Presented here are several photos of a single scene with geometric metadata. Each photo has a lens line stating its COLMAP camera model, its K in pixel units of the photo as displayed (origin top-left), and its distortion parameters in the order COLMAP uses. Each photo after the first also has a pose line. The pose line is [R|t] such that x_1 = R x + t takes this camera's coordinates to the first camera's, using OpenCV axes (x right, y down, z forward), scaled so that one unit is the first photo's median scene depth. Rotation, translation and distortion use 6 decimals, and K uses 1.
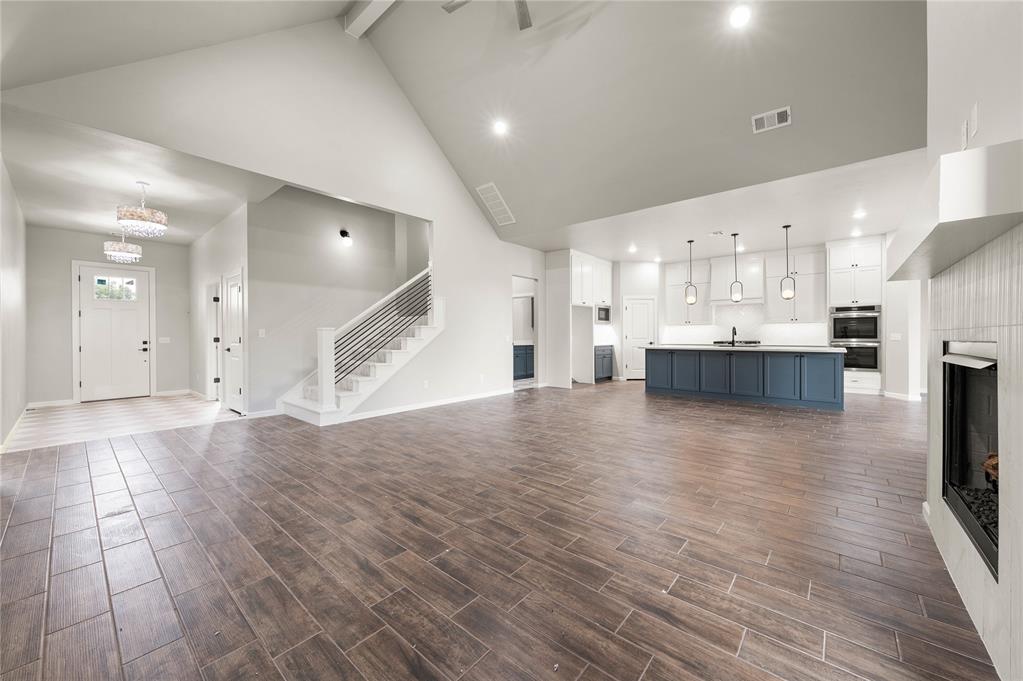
lens RADIAL K [[383.5, 0, 510.3], [0, 383.5, 335.6], [0, 0, 1]] dist [-0.001980, -0.000229]
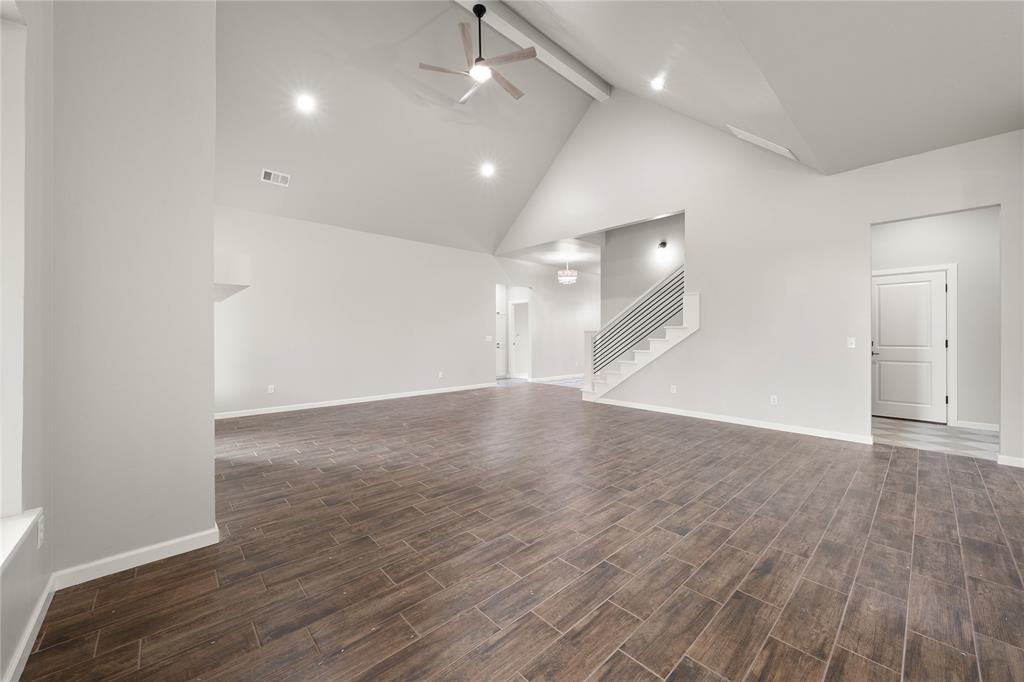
lens RADIAL K [[383.8, 0, 510.8], [0, 383.8, 336.1], [0, 0, 1]] dist [-0.001980, -0.000229]
pose [[-0.117238, 0.003461, -0.993098, 0.757388], [-0.003674, 0.999986, 0.003919, -0.004858], [0.993097, 0.004108, -0.117224, 0.715587]]
